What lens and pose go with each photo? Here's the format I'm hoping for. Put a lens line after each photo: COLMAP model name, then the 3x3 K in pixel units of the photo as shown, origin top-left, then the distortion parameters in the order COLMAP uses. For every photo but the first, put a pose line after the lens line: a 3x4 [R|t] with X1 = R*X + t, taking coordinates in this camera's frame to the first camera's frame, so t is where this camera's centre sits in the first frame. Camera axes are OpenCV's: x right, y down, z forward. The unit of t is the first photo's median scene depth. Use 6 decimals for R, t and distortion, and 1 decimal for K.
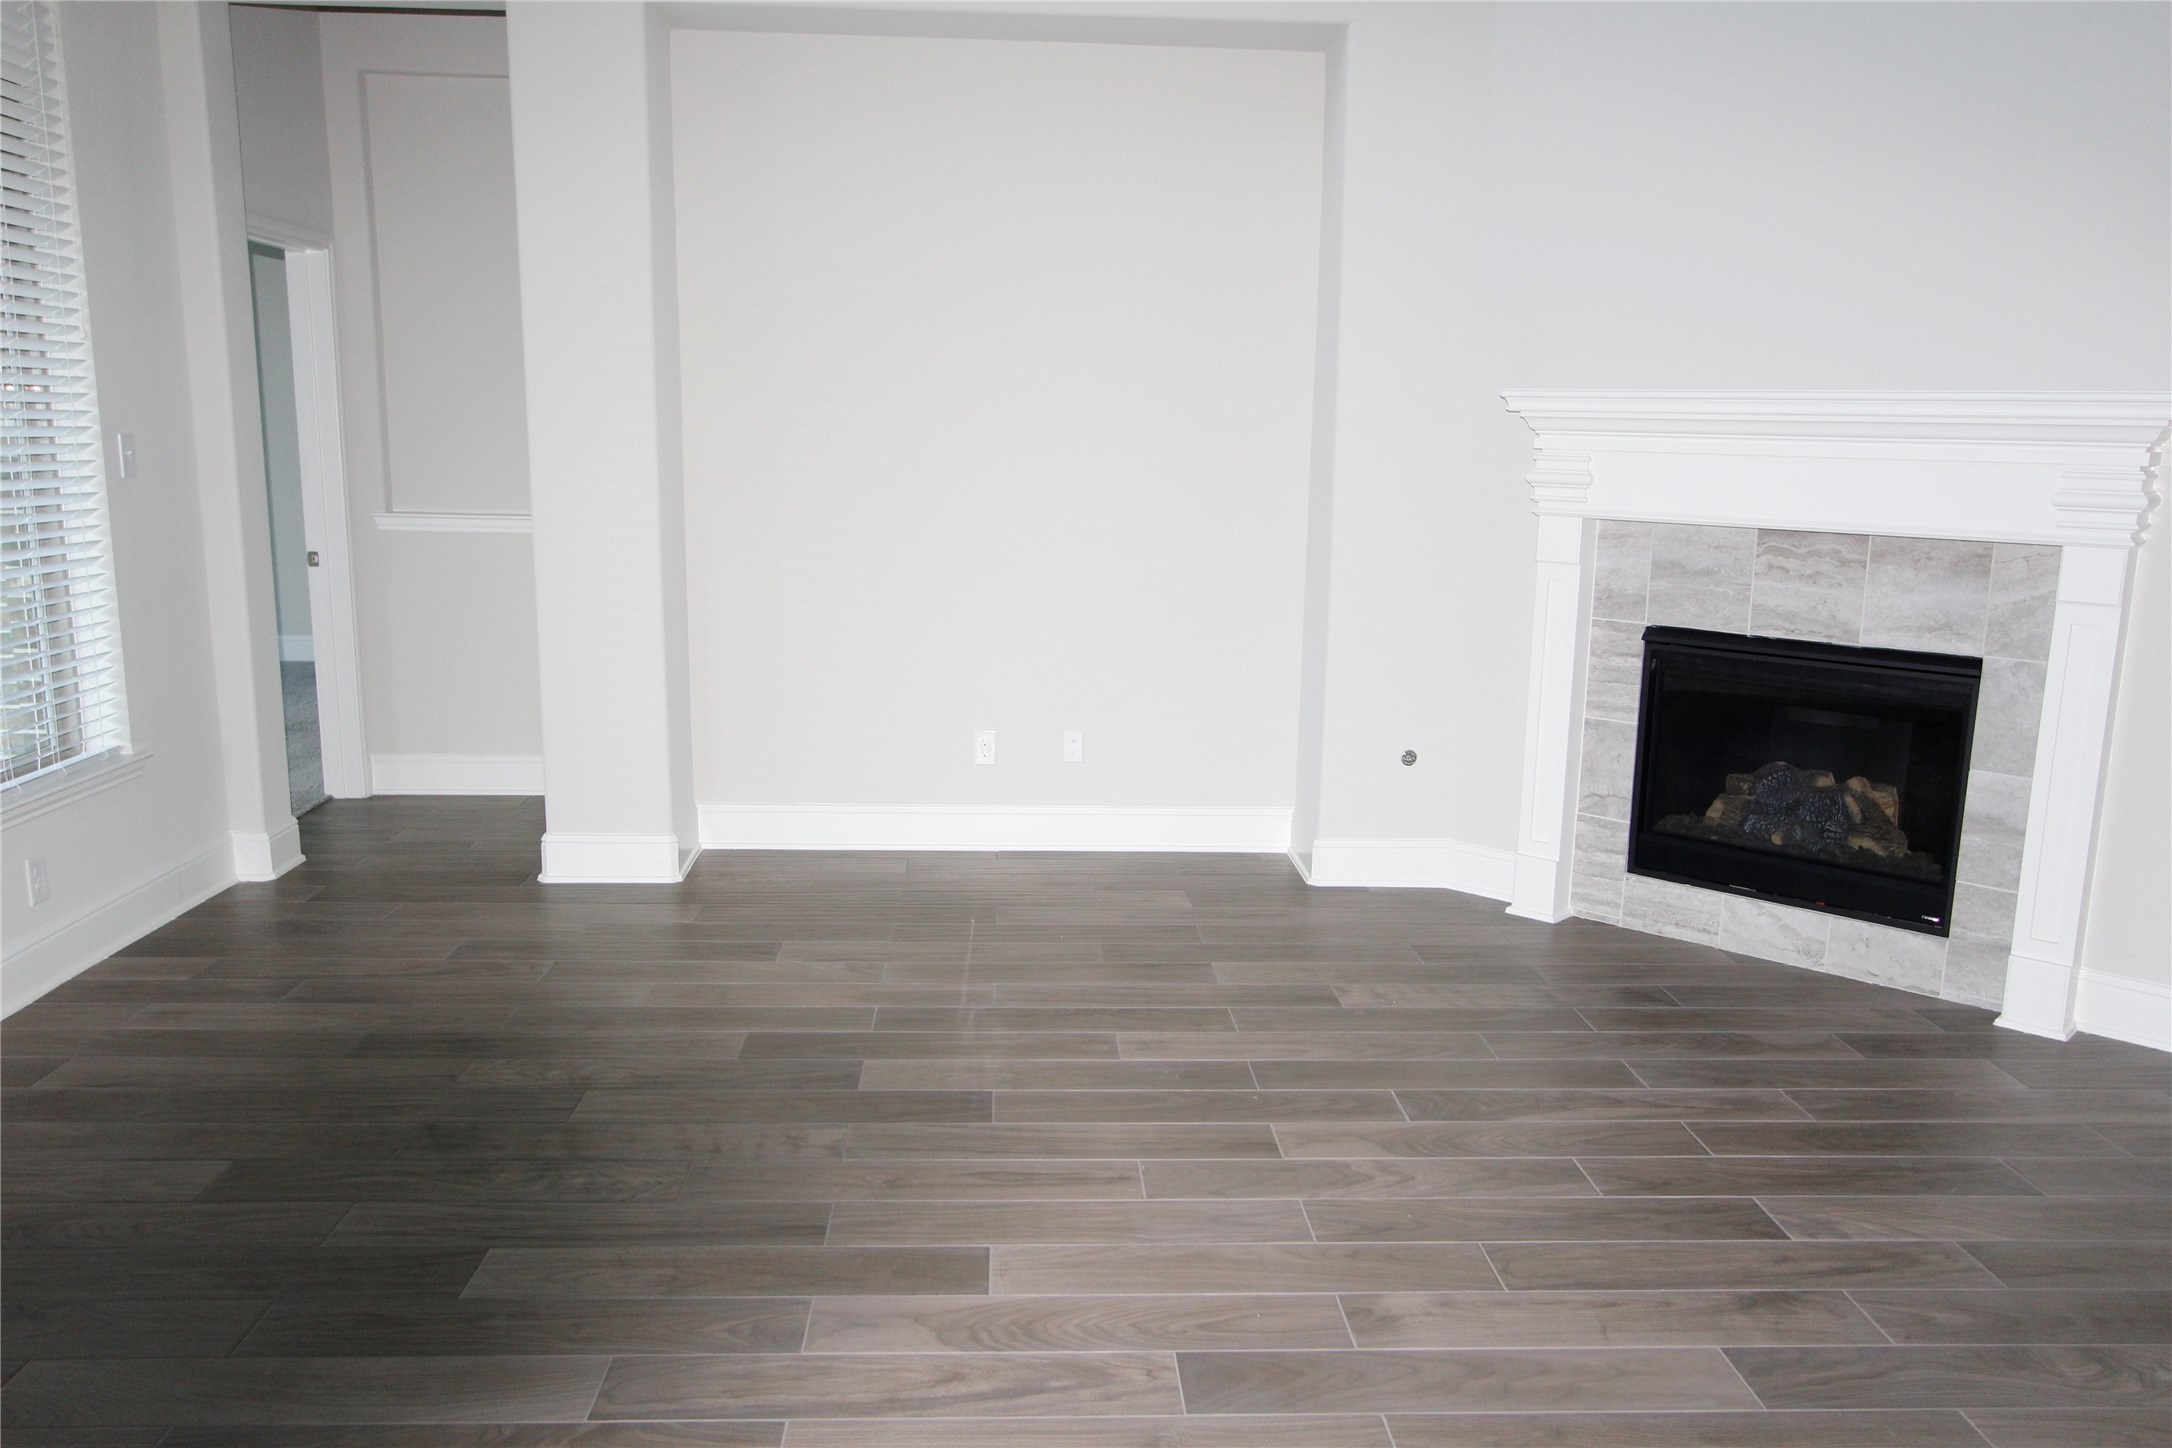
lens RADIAL K [[1654.3, 0, 1086.0], [0, 1654.3, 724.0], [0, 0, 1]] dist [0.002864, 0.001748]
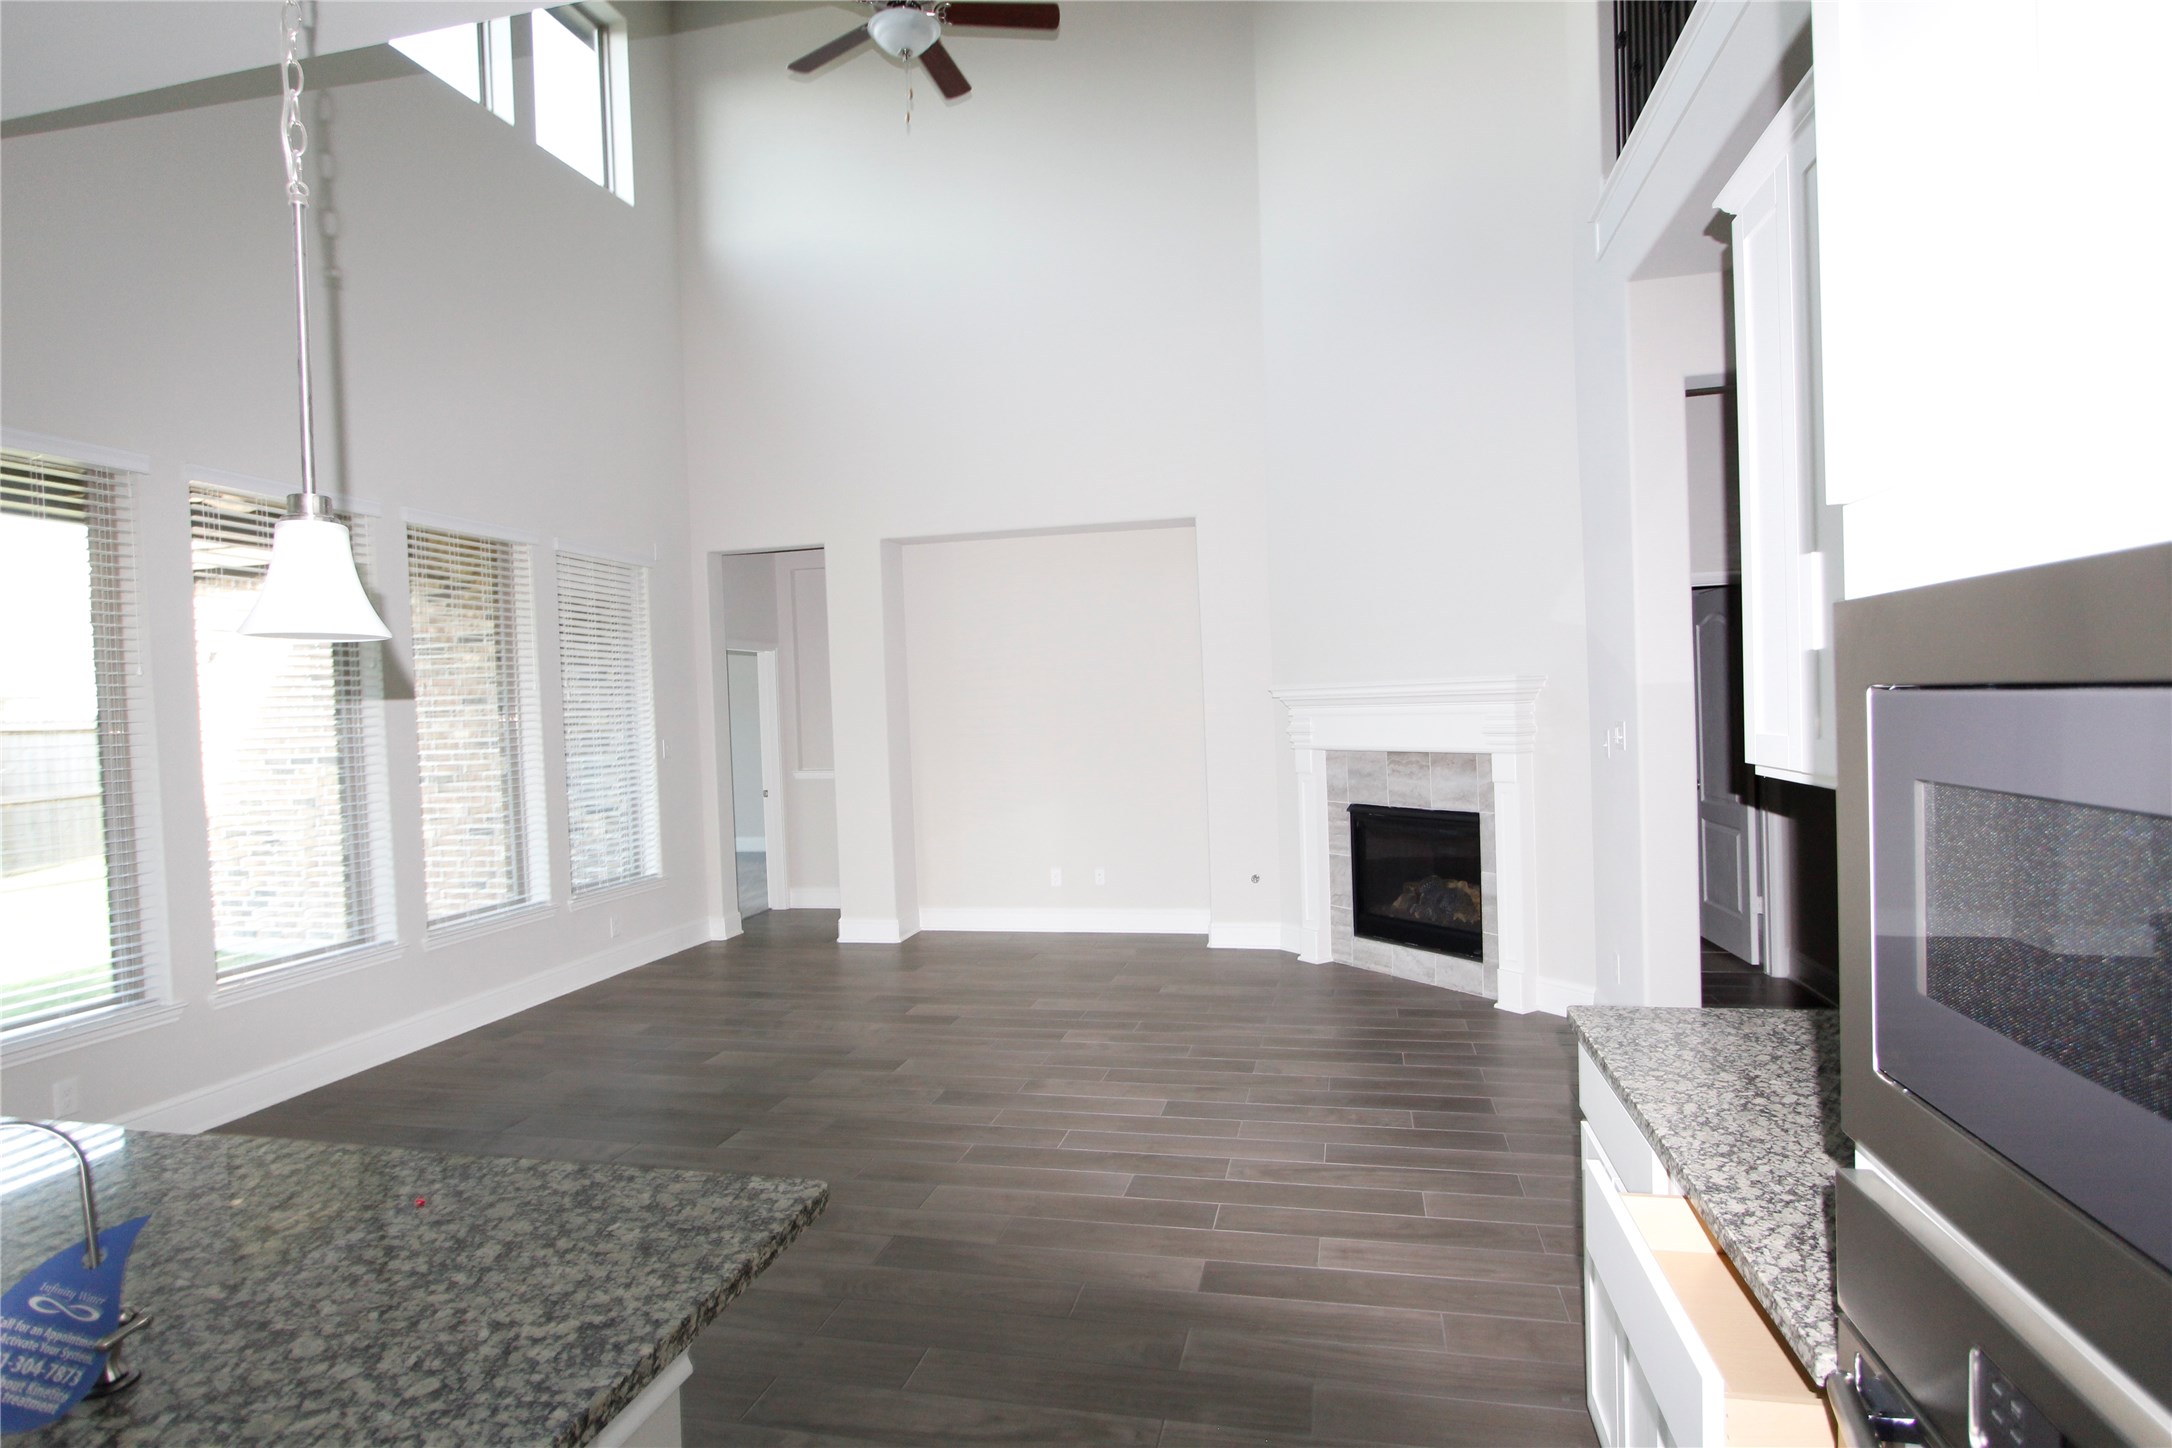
lens RADIAL K [[1137.2, 0, 1086.0], [0, 1137.2, 724.0], [0, 0, 1]] dist [-0.001645, -0.000075]
pose [[0.961495, -0.047326, -0.270716, 0.404563], [0.002090, 0.986292, -0.164997, 0.066181], [0.274813, 0.158078, 0.948414, -0.347859]]
